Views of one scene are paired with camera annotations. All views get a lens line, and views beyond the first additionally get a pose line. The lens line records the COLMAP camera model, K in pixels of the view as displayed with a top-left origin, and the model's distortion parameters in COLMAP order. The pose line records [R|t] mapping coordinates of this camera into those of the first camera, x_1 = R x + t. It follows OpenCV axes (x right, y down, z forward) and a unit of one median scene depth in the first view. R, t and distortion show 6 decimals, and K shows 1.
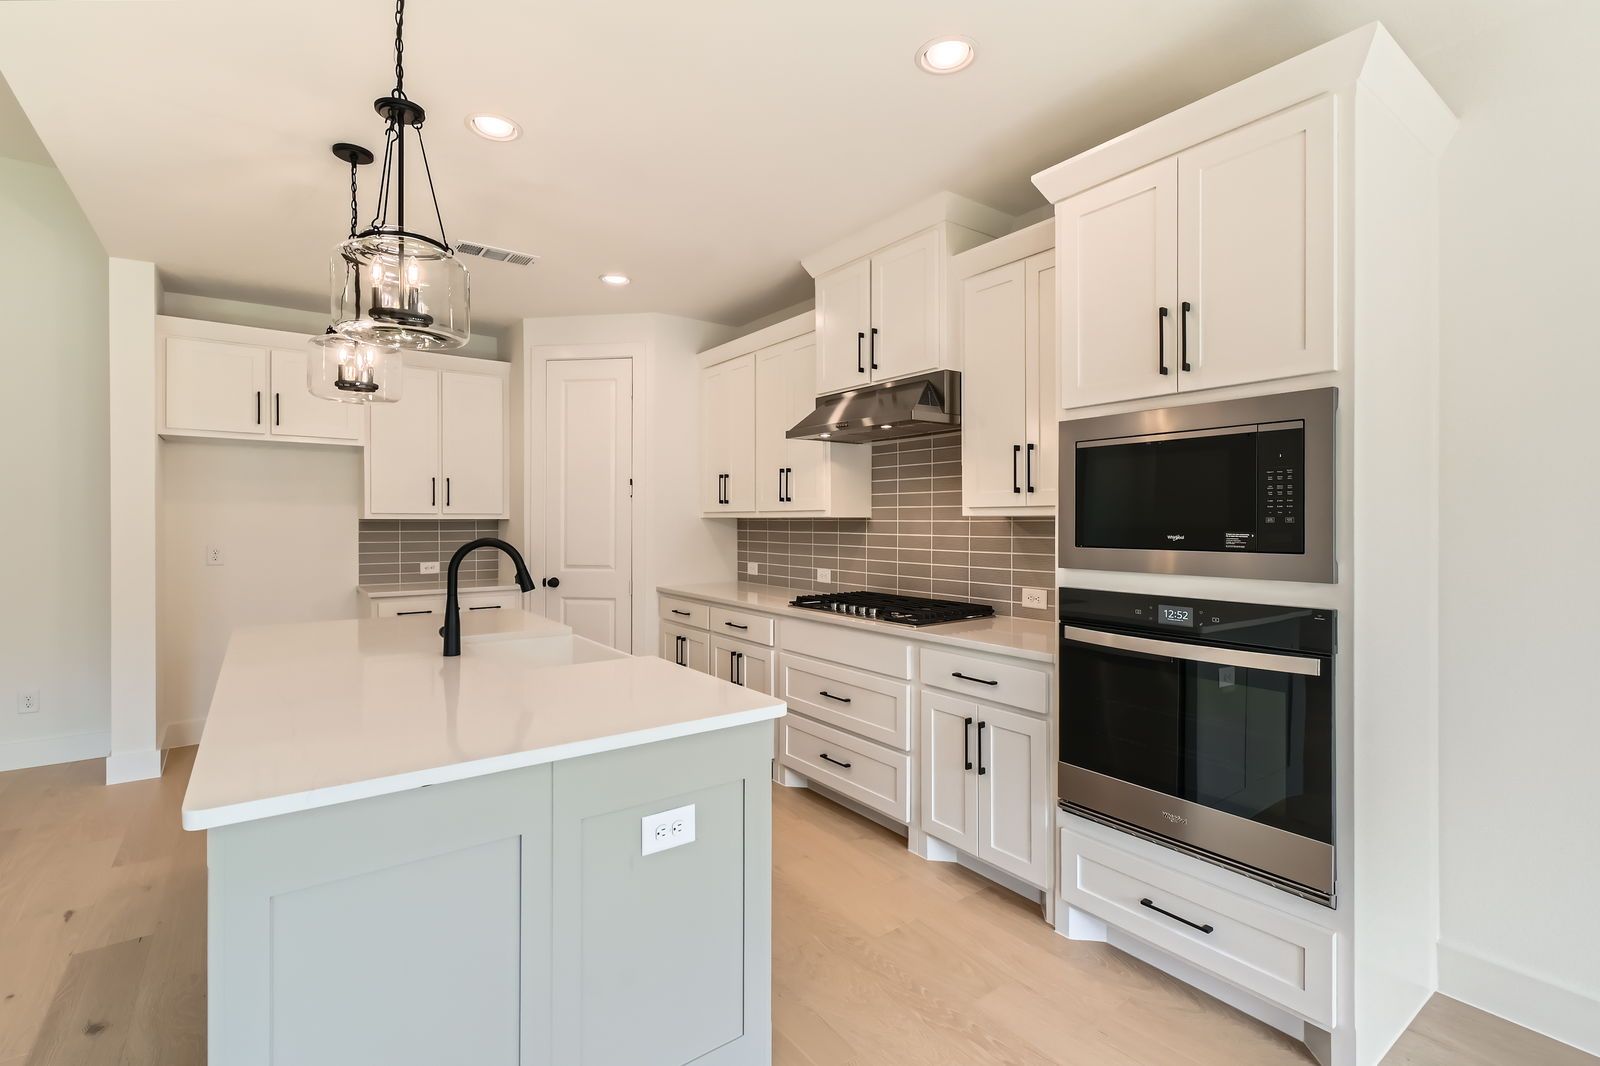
lens RADIAL K [[725.7, 0, 793.5], [0, 725.7, 521.7], [0, 0, 1]] dist [0.028495, 0.000086]
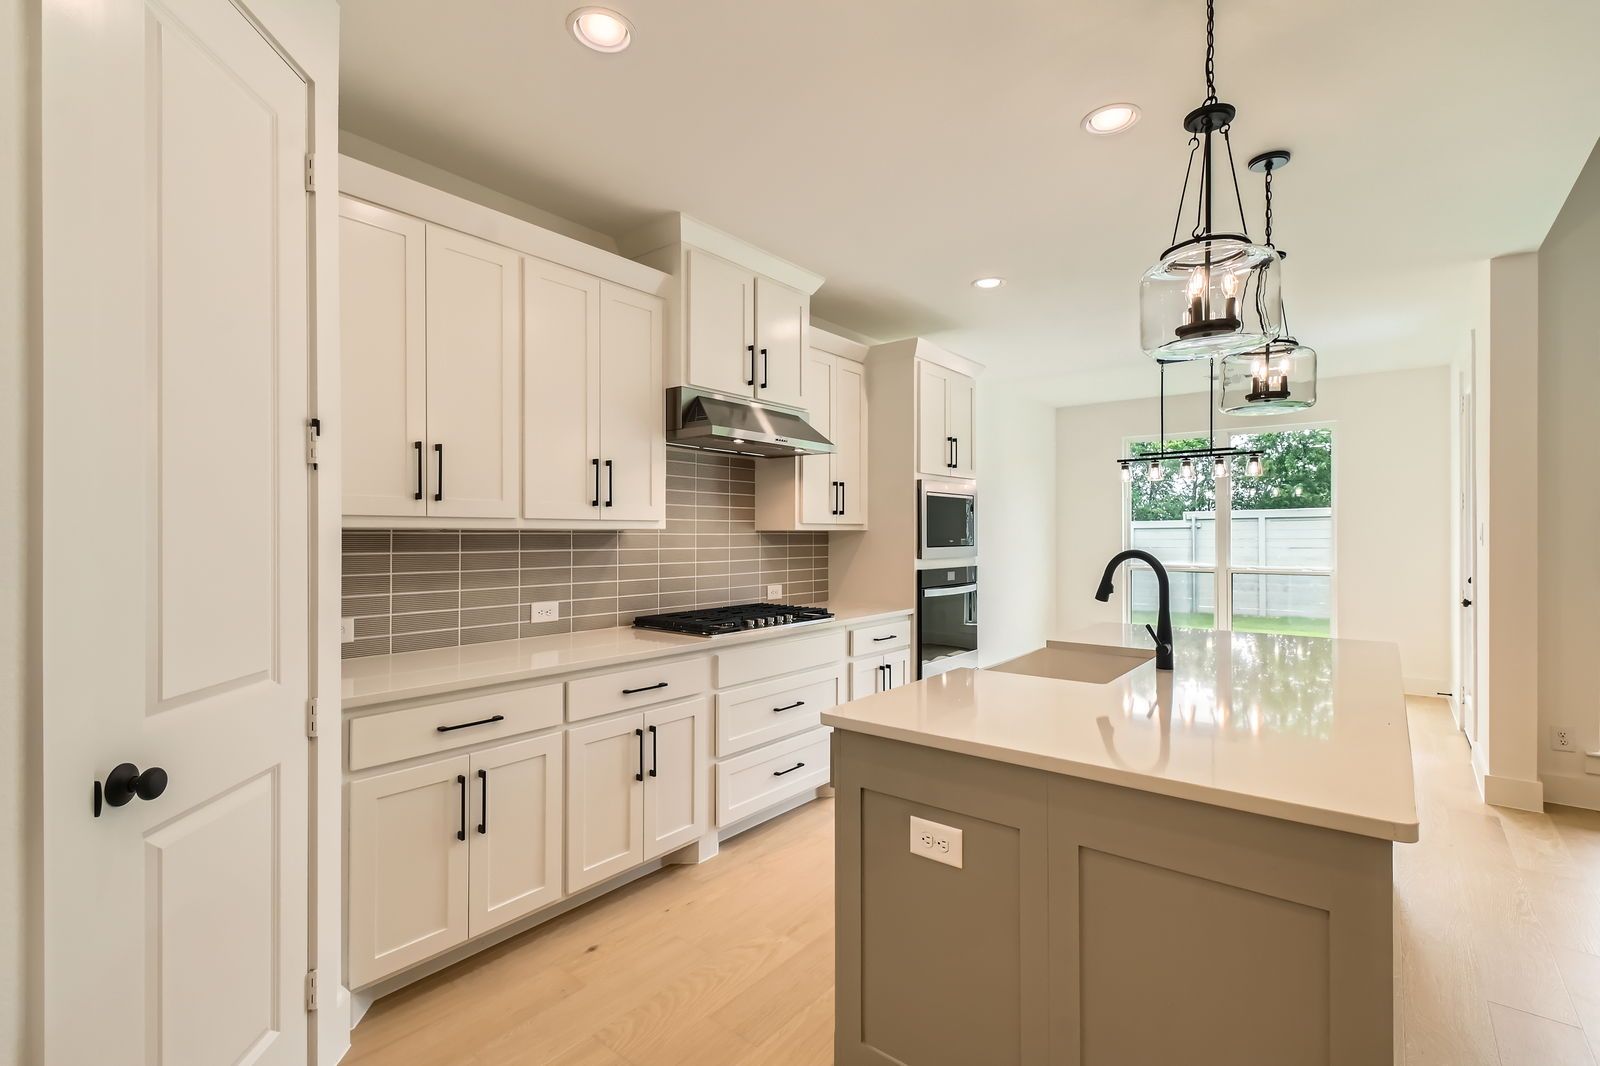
lens RADIAL K [[720.6, 0, 802.1], [0, 720.6, 529.2], [0, 0, 1]] dist [0.011775, -0.005954]
pose [[-0.259766, 0.007052, 0.965646, -0.781909], [0.001667, 0.999975, -0.006855, -0.000722], [-0.965670, -0.000171, -0.259771, 1.053153]]
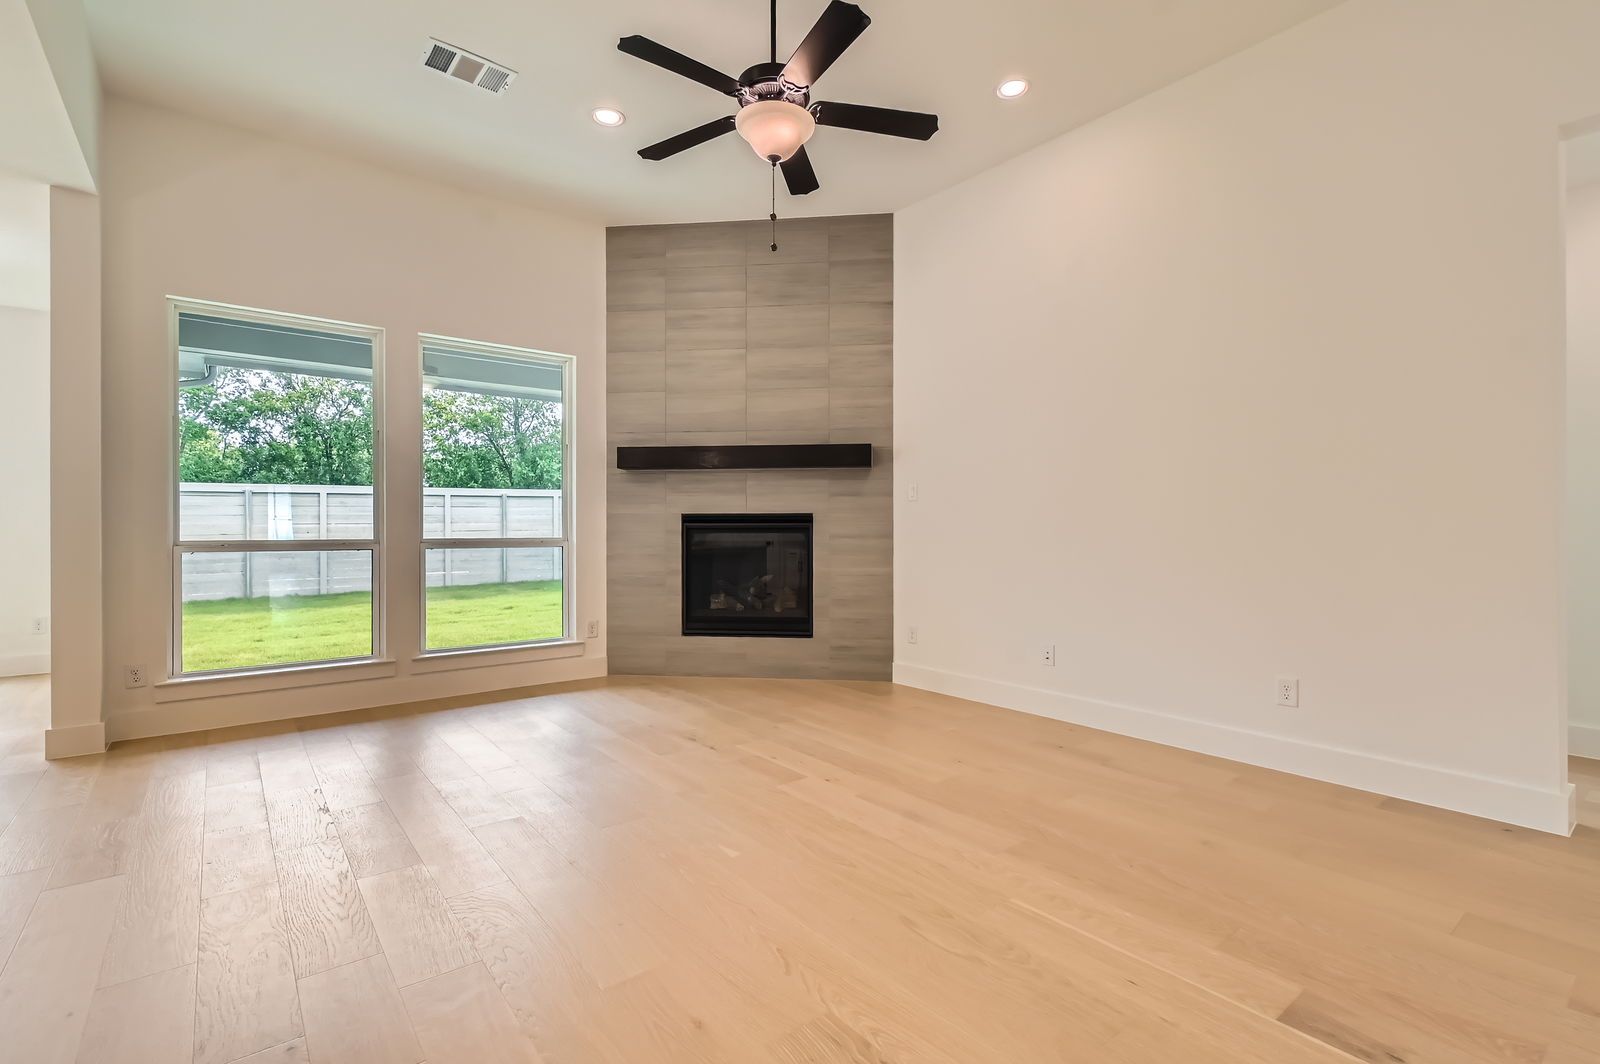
lens RADIAL K [[732.7, 0, 800.0], [0, 732.7, 532.0], [0, 0, 1]] dist [0.003917, 0.000335]
pose [[-0.999250, 0.000616, -0.038707, -0.989429], [0.000356, 0.999977, 0.006729, 0.063047], [0.038710, 0.006710, -0.999228, 0.893589]]
